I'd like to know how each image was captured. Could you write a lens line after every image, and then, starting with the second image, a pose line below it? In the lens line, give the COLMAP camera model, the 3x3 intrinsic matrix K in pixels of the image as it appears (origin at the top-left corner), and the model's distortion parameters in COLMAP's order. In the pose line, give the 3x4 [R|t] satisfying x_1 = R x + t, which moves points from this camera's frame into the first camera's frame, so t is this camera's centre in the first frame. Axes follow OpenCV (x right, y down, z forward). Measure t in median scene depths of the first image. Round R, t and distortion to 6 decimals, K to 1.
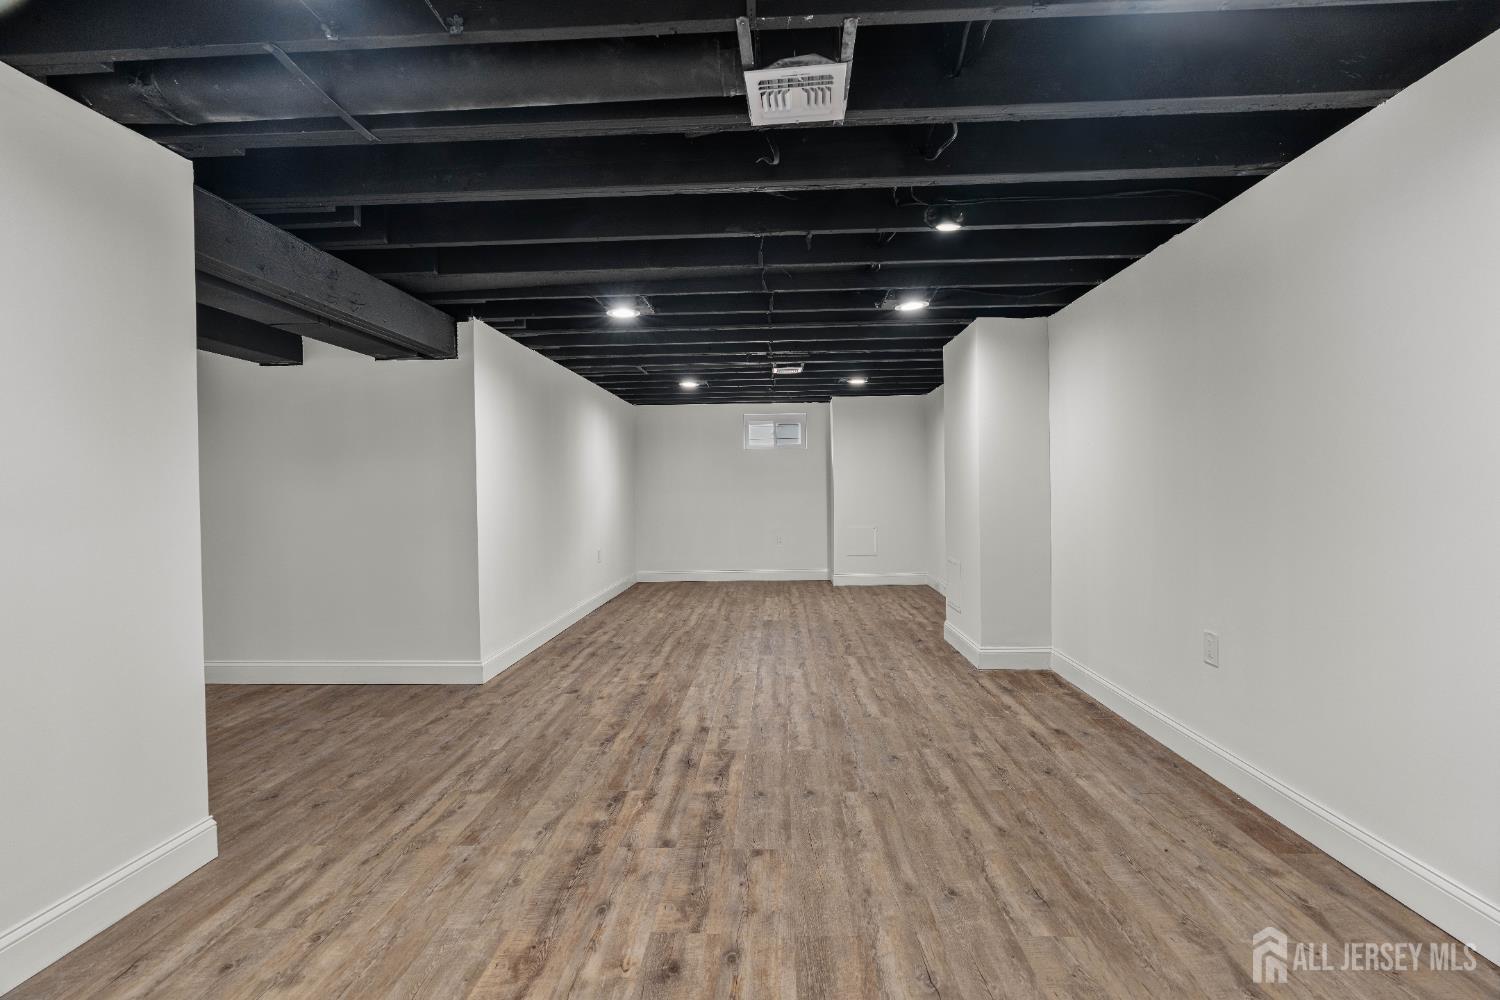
lens RADIAL K [[669.6, 0, 748.3], [0, 669.6, 494.1], [0, 0, 1]] dist [-0.008684, 0.002687]
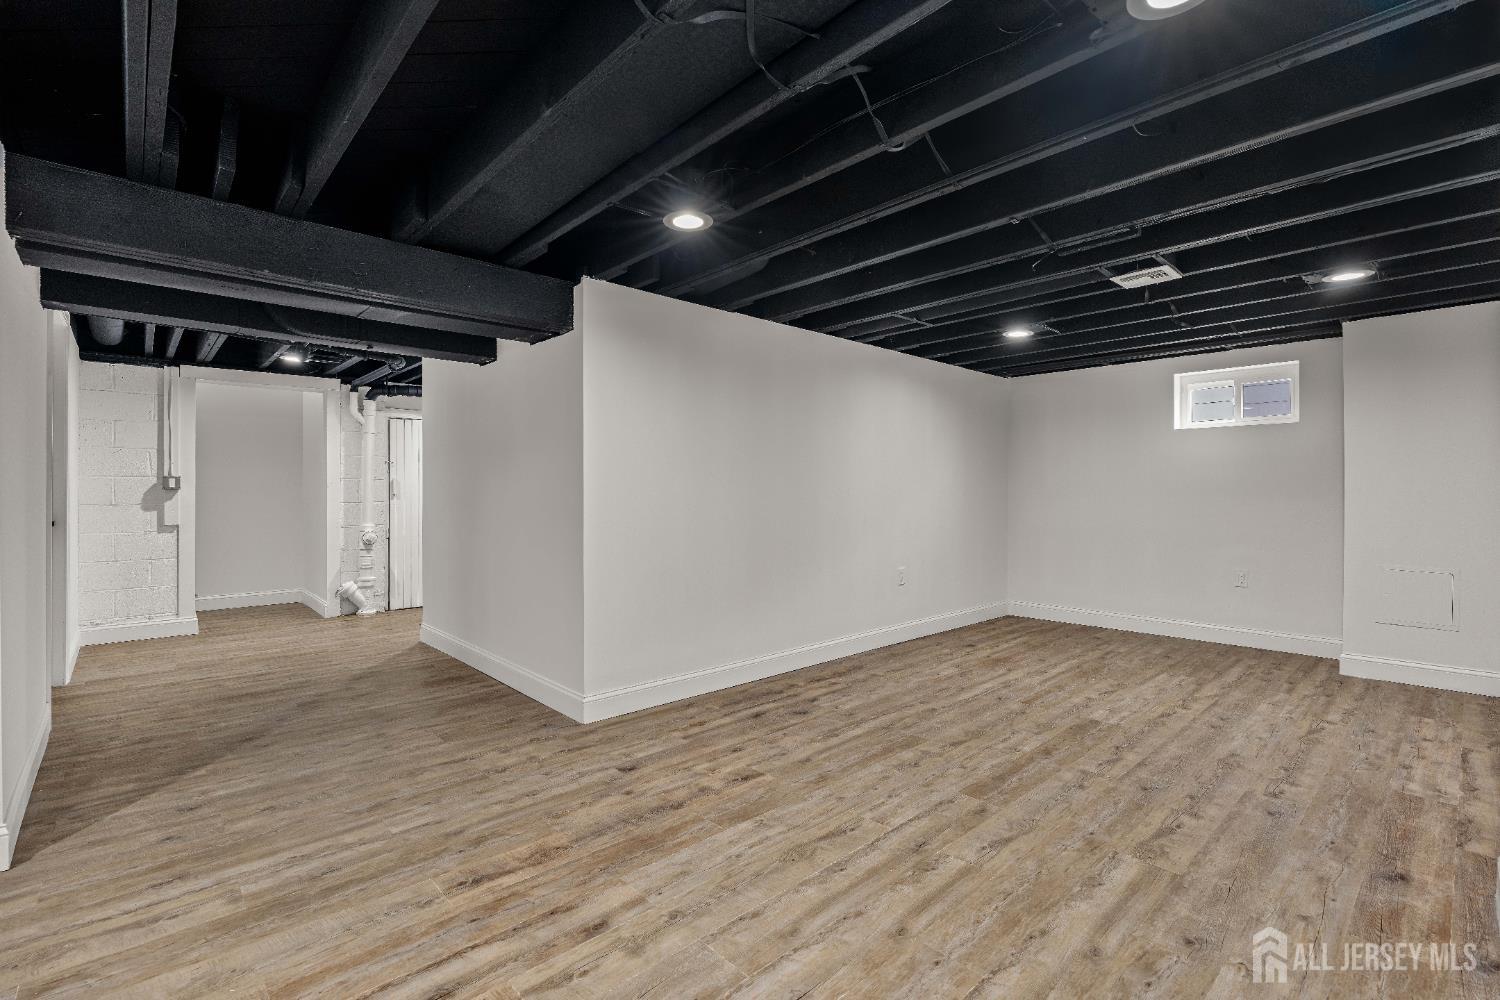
lens RADIAL K [[669.6, 0, 751.1], [0, 669.6, 499.6], [0, 0, 1]] dist [-0.008684, 0.002687]
pose [[0.714050, 0.019924, -0.699811, 0.364456], [-0.016018, 0.999798, 0.012121, -0.003873], [0.699911, 0.002555, 0.714225, 0.647056]]
